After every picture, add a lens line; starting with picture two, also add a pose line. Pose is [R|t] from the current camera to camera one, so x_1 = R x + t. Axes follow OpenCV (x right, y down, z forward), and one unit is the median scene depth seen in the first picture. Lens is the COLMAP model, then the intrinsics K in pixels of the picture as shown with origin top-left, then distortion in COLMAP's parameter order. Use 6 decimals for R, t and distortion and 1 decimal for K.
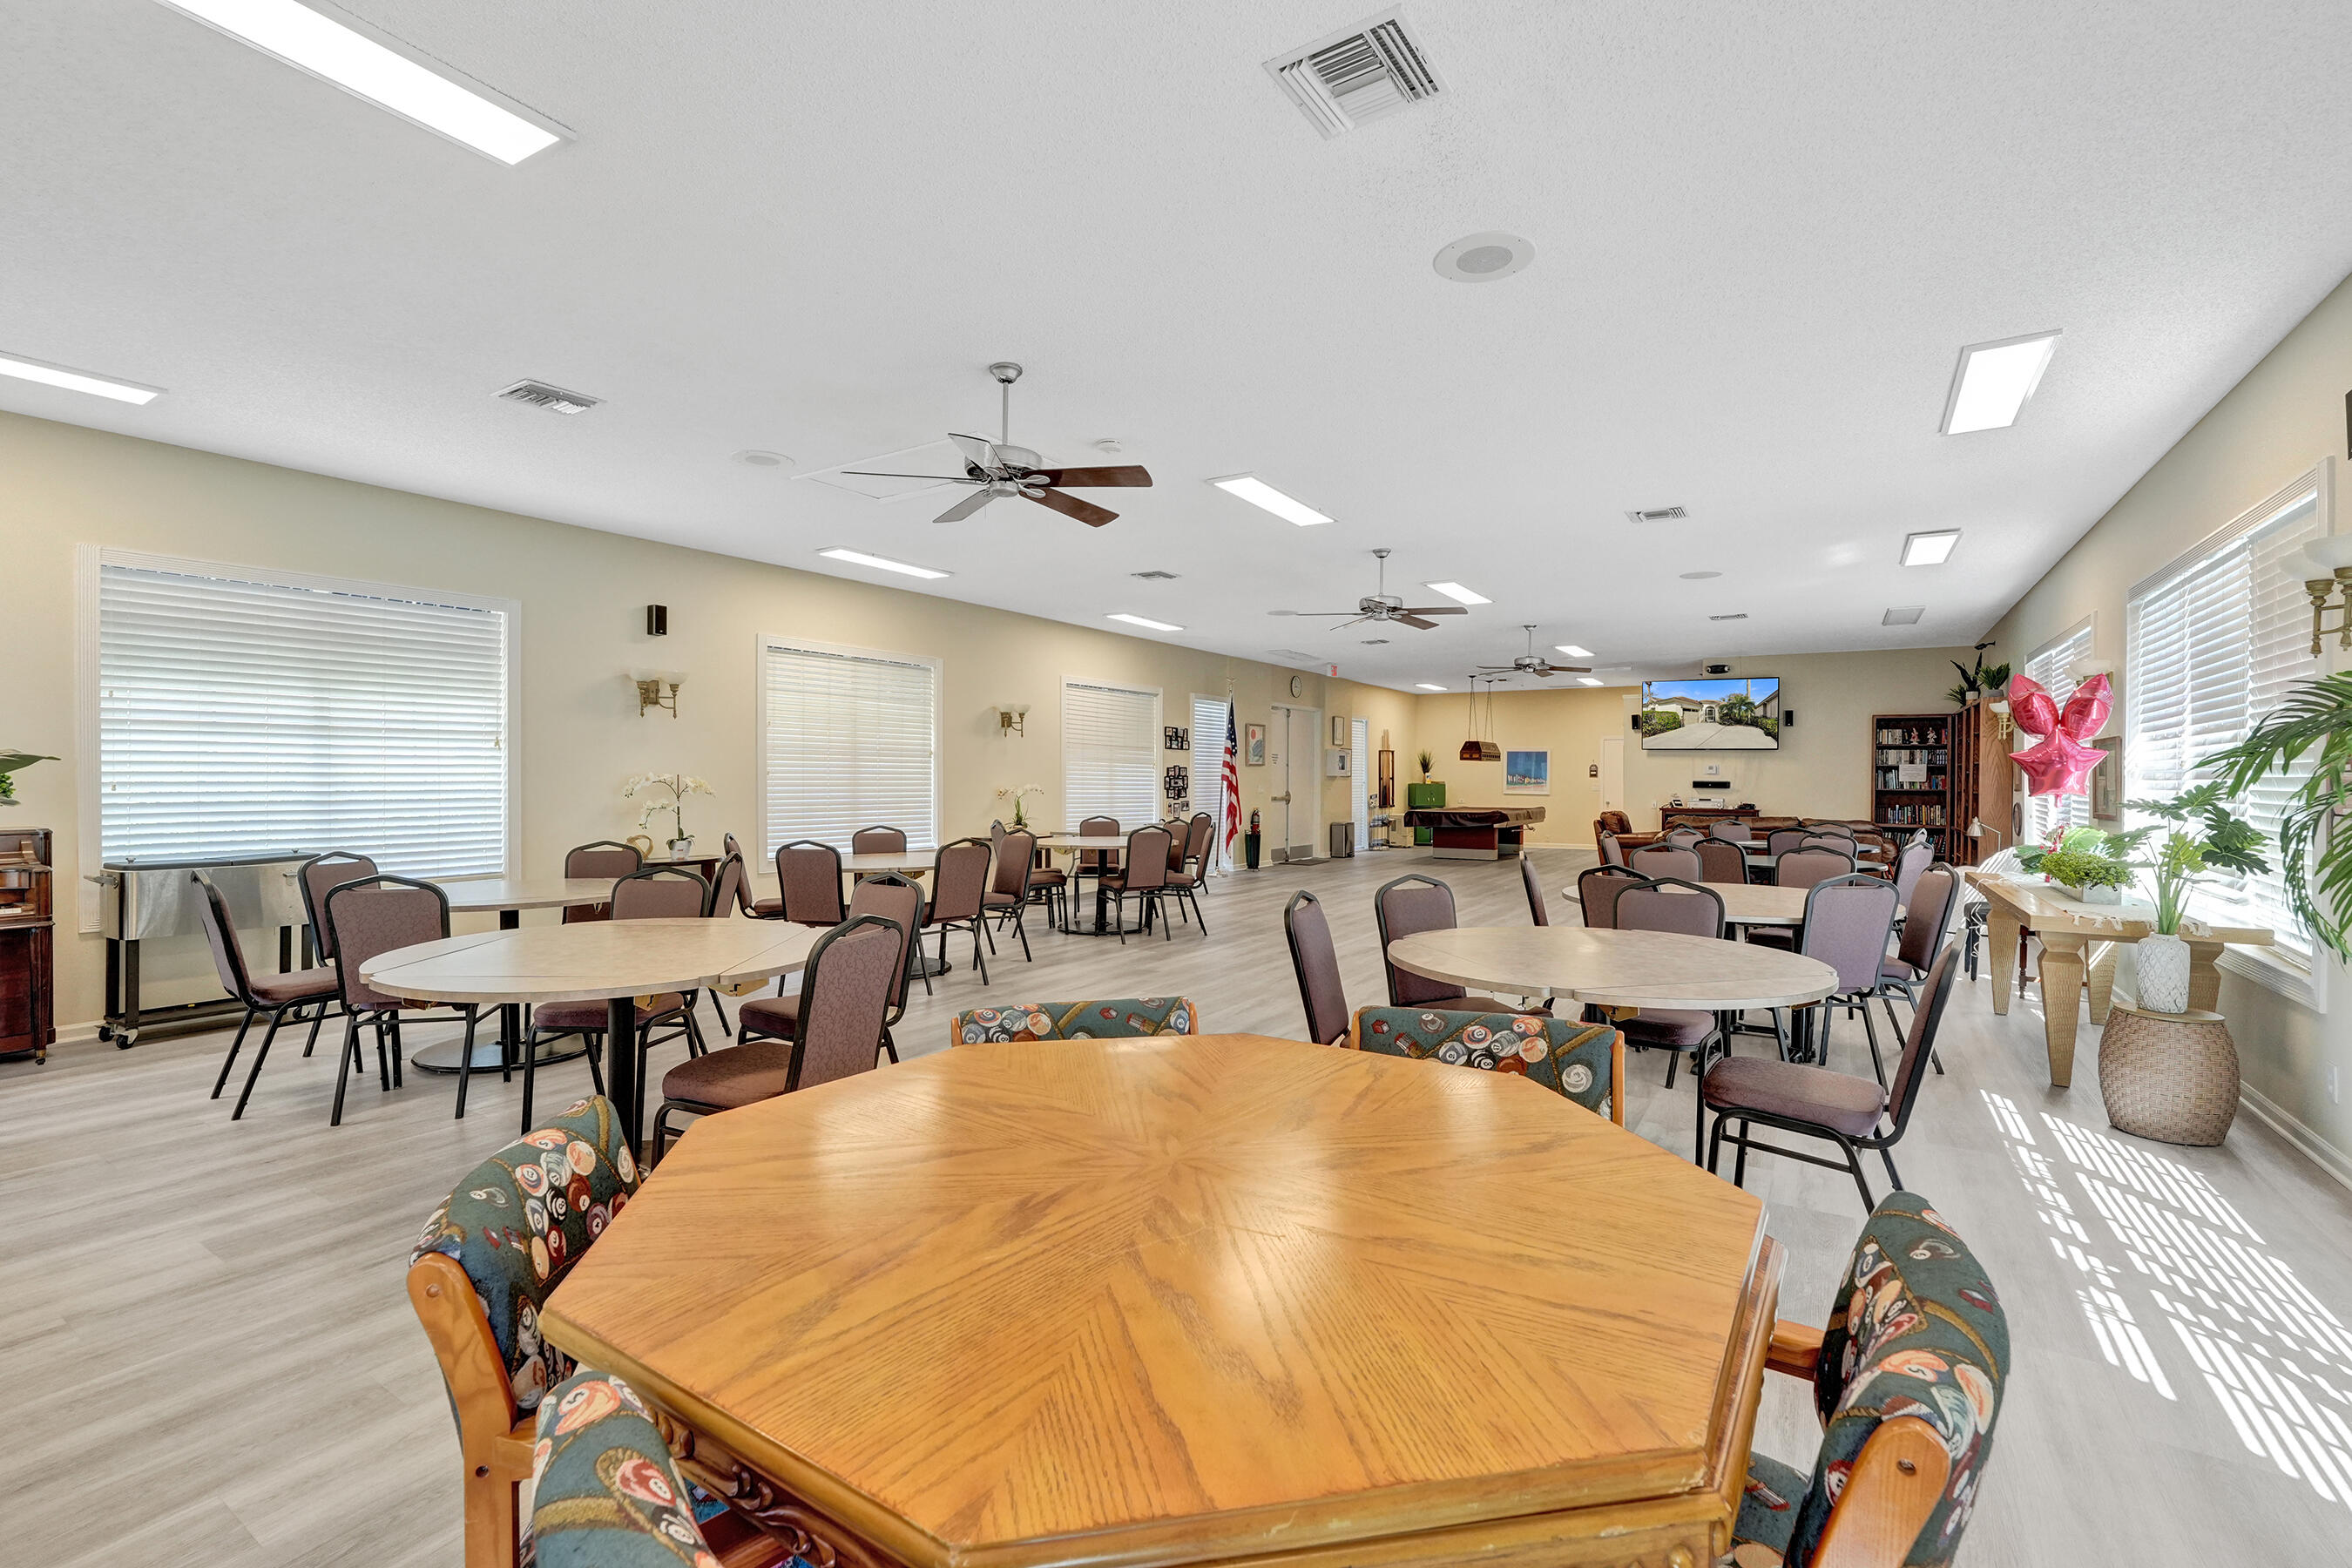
lens RADIAL K [[1055.6, 0, 1163.3], [0, 1055.6, 789.1], [0, 0, 1]] dist [0.004108, 0.000548]
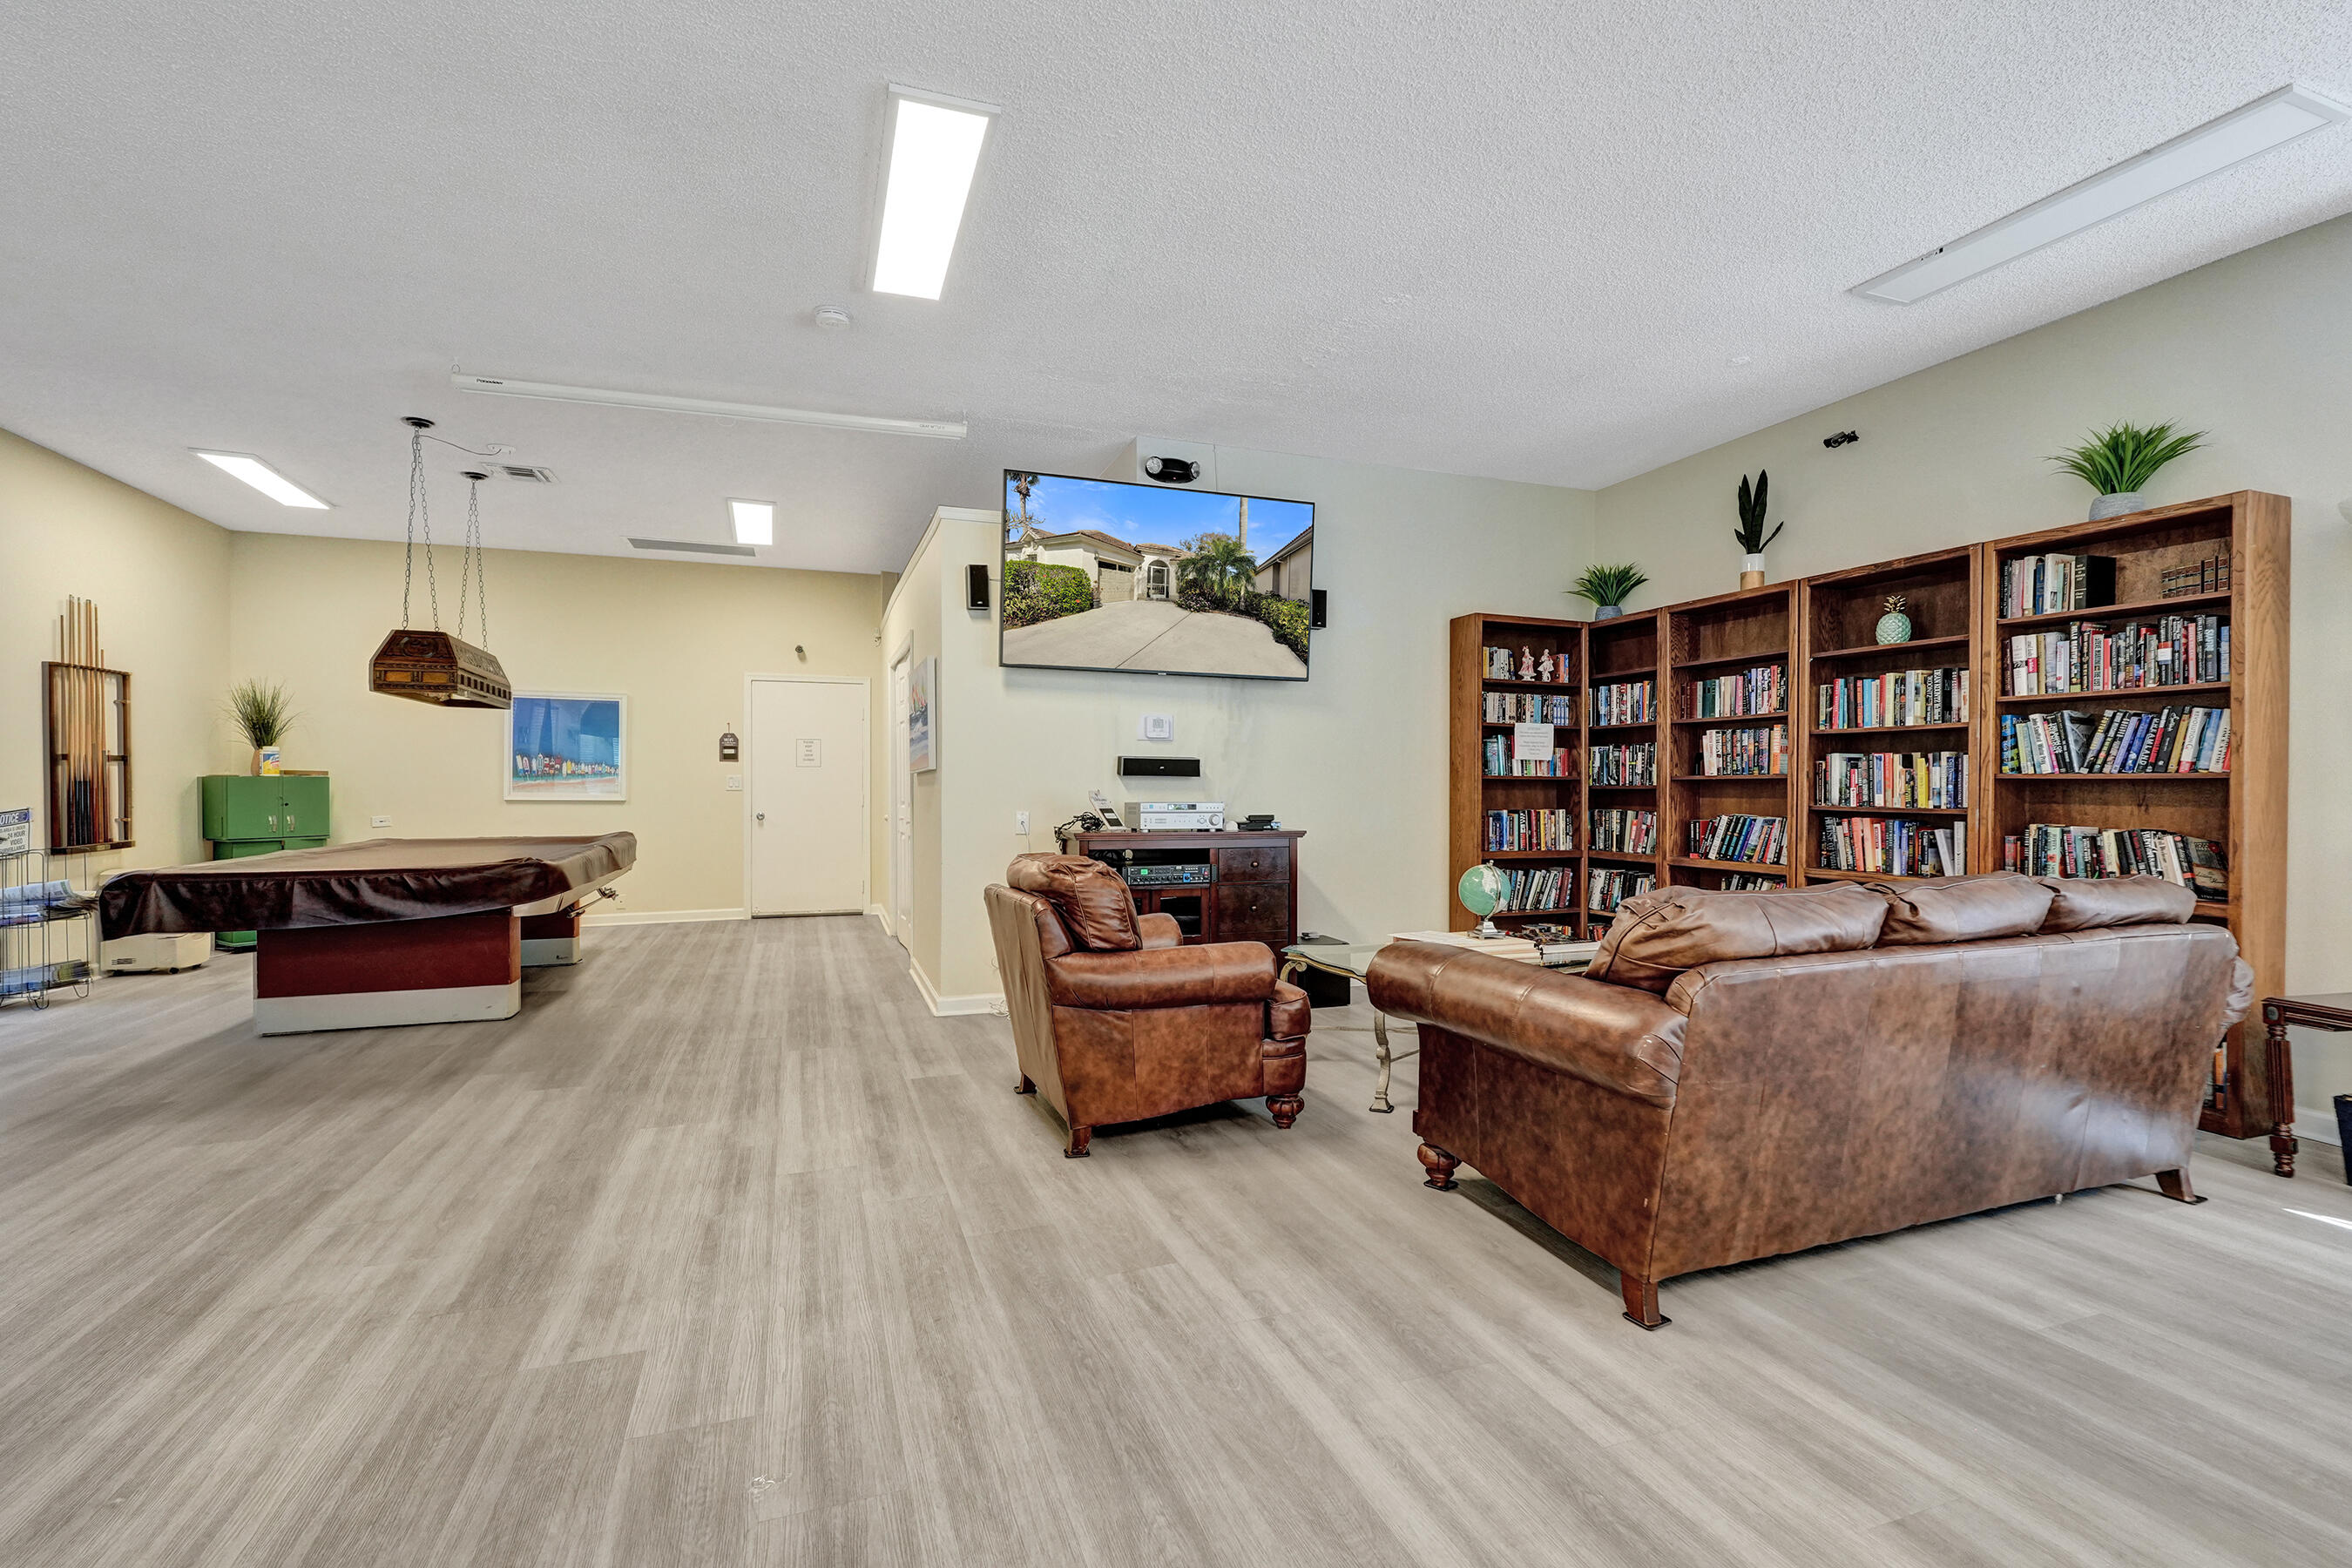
lens RADIAL K [[1055.6, 0, 1164.3], [0, 1055.6, 804.2], [0, 0, 1]] dist [0.004108, 0.000548]
pose [[0.615782, -0.016828, 0.787737, 0.219622], [0.010464, 0.999858, 0.013180, 0.004292], [-0.787847, 0.000127, 0.615871, 0.767119]]
